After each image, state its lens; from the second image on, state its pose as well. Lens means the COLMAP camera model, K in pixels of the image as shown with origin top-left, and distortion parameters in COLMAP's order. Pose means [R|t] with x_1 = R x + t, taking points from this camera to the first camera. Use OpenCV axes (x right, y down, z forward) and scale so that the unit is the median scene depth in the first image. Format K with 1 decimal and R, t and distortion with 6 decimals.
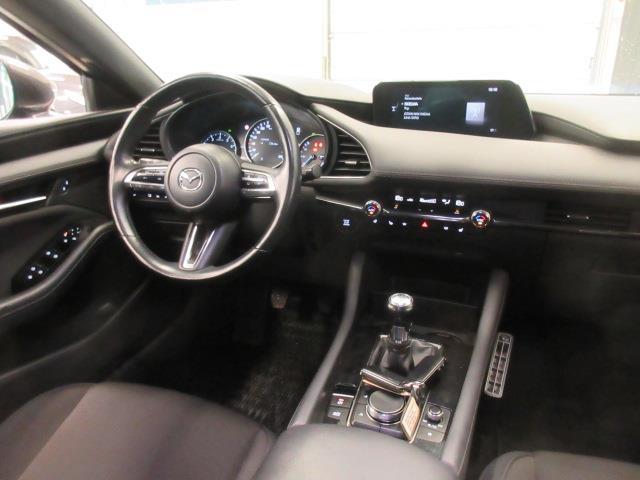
lens RADIAL K [[472.7, 0, 320.0], [0, 472.7, 240.0], [0, 0, 1]] dist [0.001745, 0.007469]
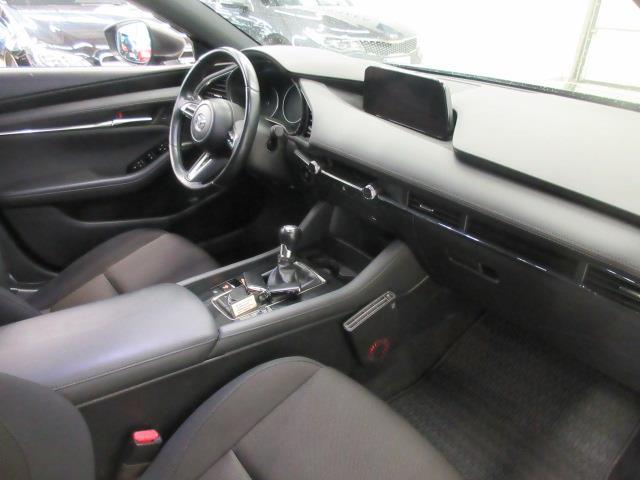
lens RADIAL K [[472.7, 0, 320.0], [0, 472.7, 240.0], [0, 0, 1]] dist [0.001745, 0.007469]
pose [[0.883901, 0.251180, -0.394497, 0.673243], [-0.196436, 0.964911, 0.174239, -0.086985], [0.424420, -0.076517, 0.902227, -0.237833]]
